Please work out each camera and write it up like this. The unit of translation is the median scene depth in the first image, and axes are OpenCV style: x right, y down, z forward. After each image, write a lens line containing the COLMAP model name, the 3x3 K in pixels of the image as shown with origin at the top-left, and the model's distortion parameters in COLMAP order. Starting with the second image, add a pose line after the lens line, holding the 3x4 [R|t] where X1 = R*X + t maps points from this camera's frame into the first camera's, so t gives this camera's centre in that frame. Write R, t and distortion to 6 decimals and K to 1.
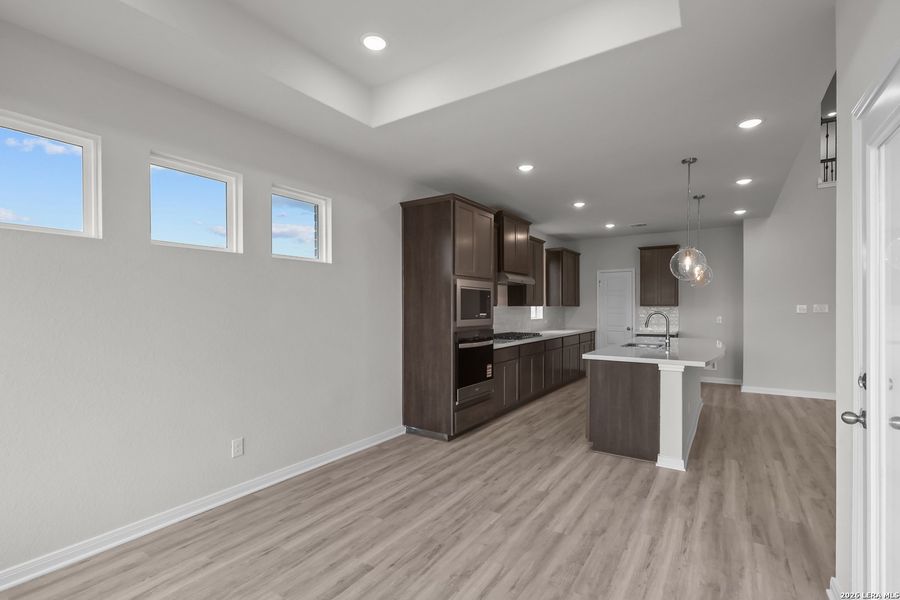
lens RADIAL K [[418.0, 0, 450.2], [0, 418.0, 306.8], [0, 0, 1]] dist [-0.004531, 0.000110]
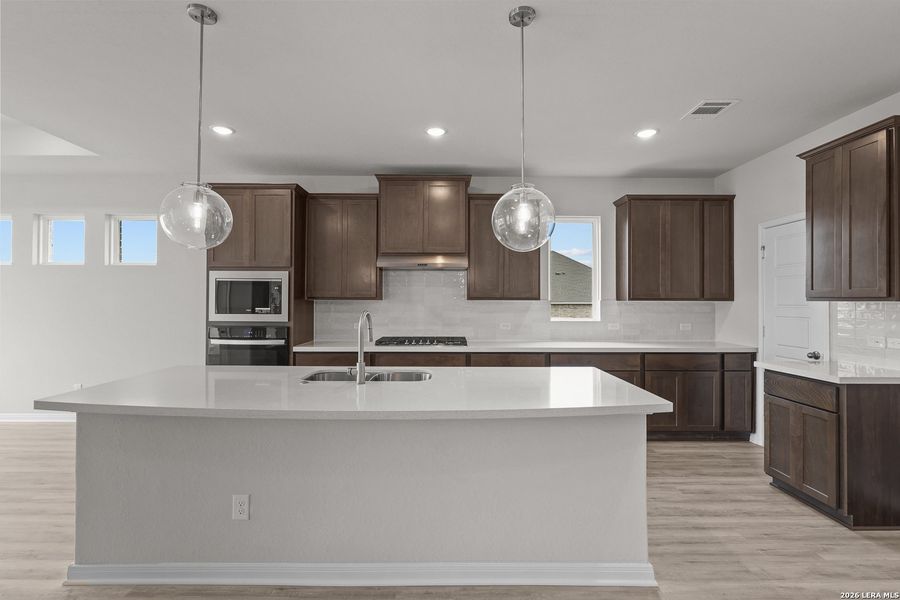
lens RADIAL K [[414.0, 0, 451.3], [0, 414.0, 299.8], [0, 0, 1]] dist [-0.002423, -0.000132]
pose [[0.557584, 0.000198, -0.830120, 1.104224], [-0.004170, 0.999988, -0.002563, -0.000579], [0.830110, 0.004891, 0.557578, 0.928653]]
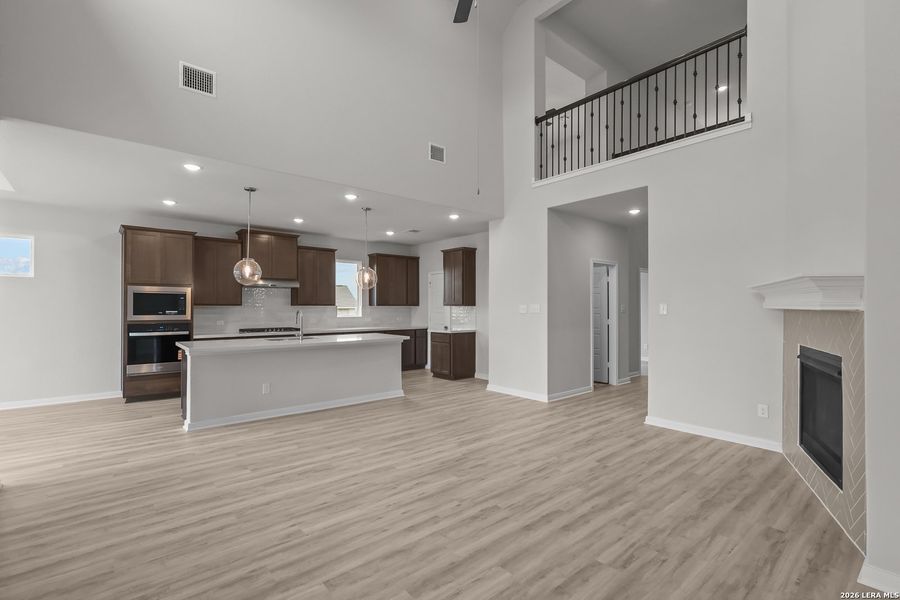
lens RADIAL K [[412.7, 0, 444.7], [0, 412.7, 303.7], [0, 0, 1]] dist [-0.002890, 0.000416]
pose [[0.957694, 0.000235, -0.287788, 1.416214], [-0.002220, 0.999976, -0.006571, -0.000657], [0.287780, 0.006932, 0.957671, -0.009052]]
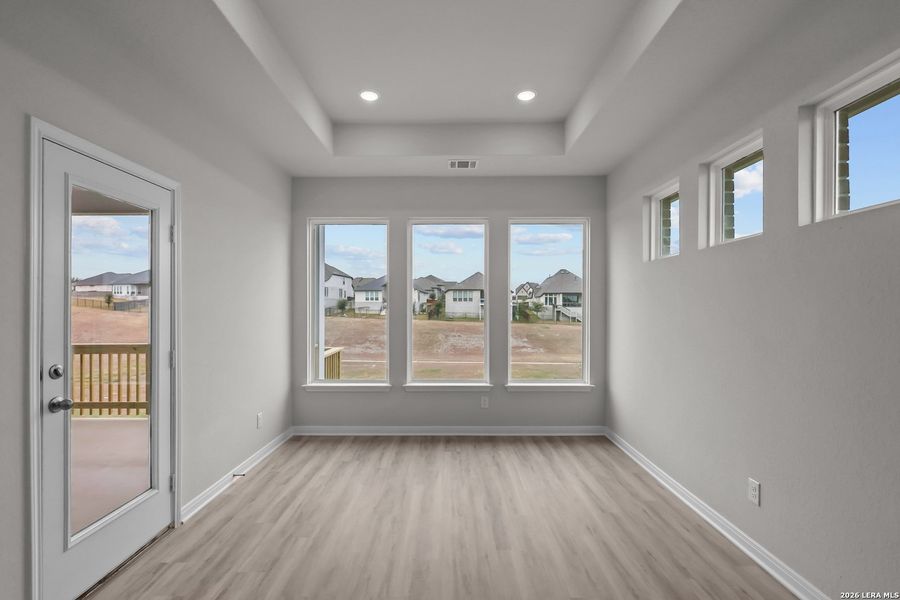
lens RADIAL K [[418.0, 0, 450.2], [0, 418.0, 306.8], [0, 0, 1]] dist [-0.004531, 0.000110]
pose [[-0.832830, 0.000676, -0.553529, 0.265840], [0.001555, 0.999998, -0.001119, 0.000875], [0.553527, -0.001793, -0.832829, 0.951064]]
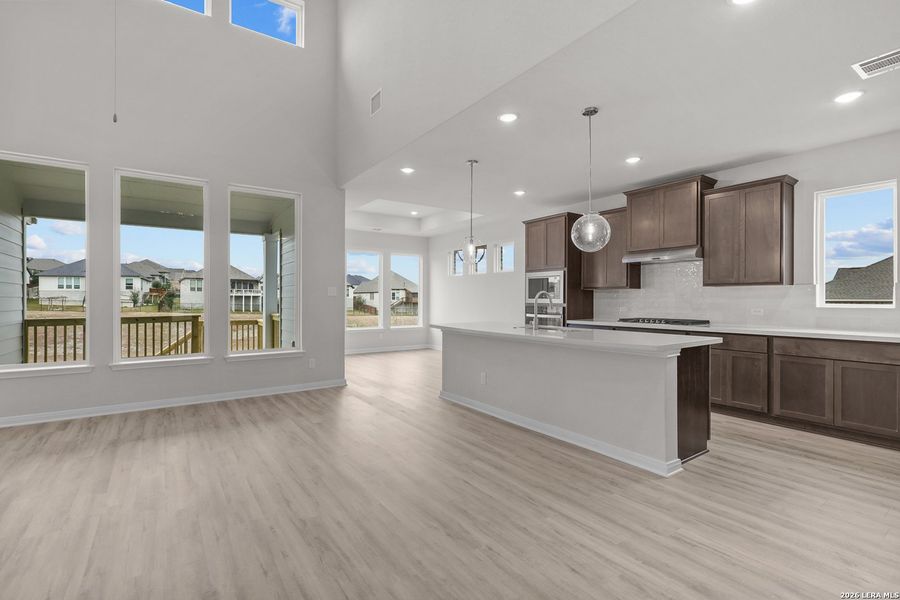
lens RADIAL K [[412.7, 0, 444.7], [0, 412.7, 303.7], [0, 0, 1]] dist [-0.002890, 0.000416]
pose [[-0.373526, 0.010777, -0.927557, 1.599811], [-0.001301, 0.999925, 0.012142, 0.032557], [0.927619, 0.005742, -0.373484, 1.299486]]
